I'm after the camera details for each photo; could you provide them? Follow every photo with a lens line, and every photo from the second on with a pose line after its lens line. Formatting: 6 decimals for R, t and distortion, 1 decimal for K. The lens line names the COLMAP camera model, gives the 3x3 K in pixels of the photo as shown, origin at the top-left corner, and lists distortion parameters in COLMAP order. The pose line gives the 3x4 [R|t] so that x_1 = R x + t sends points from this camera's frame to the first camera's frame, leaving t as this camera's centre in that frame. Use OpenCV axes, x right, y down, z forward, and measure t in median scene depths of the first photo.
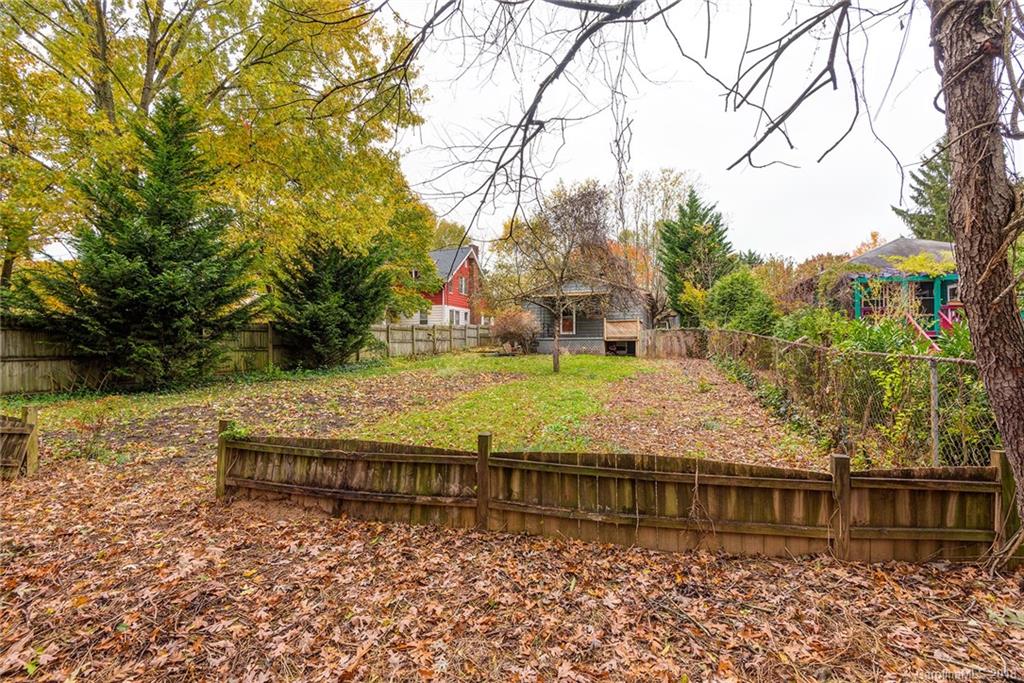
lens RADIAL K [[474.6, 0, 514.9], [0, 474.6, 341.7], [0, 0, 1]] dist [0.022416, -0.011669]
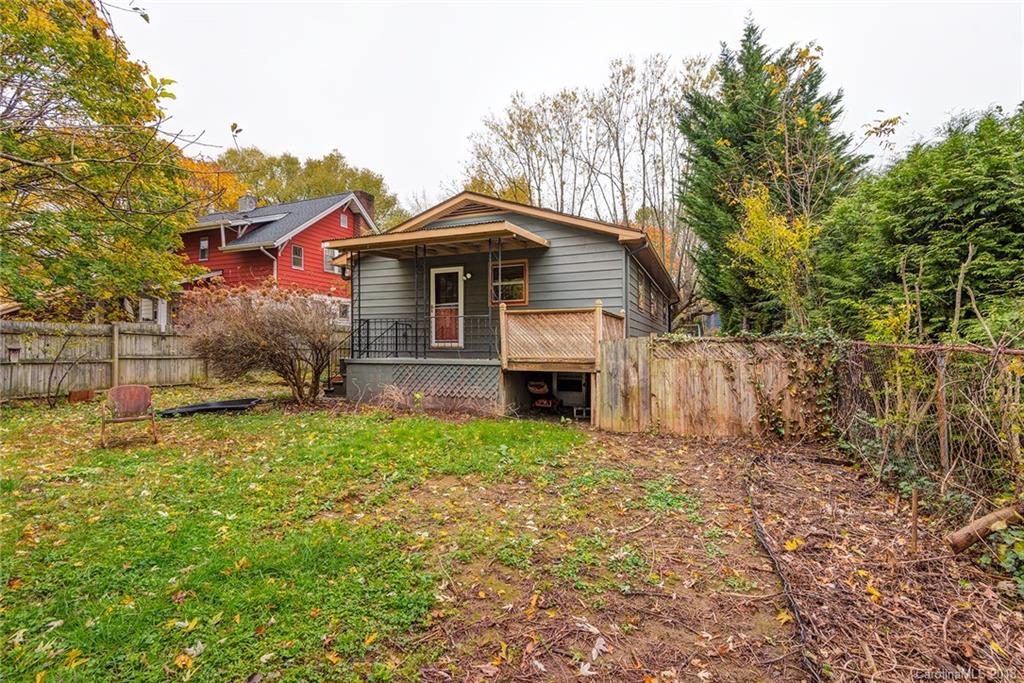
lens RADIAL K [[474.6, 0, 510.9], [0, 474.6, 326.6], [0, 0, 1]] dist [0.022416, -0.011669]
pose [[0.997513, 0.004519, -0.070344, 0.214067], [-0.007417, 0.999132, -0.040994, -0.018935], [0.070098, 0.041414, 0.996680, 0.648185]]
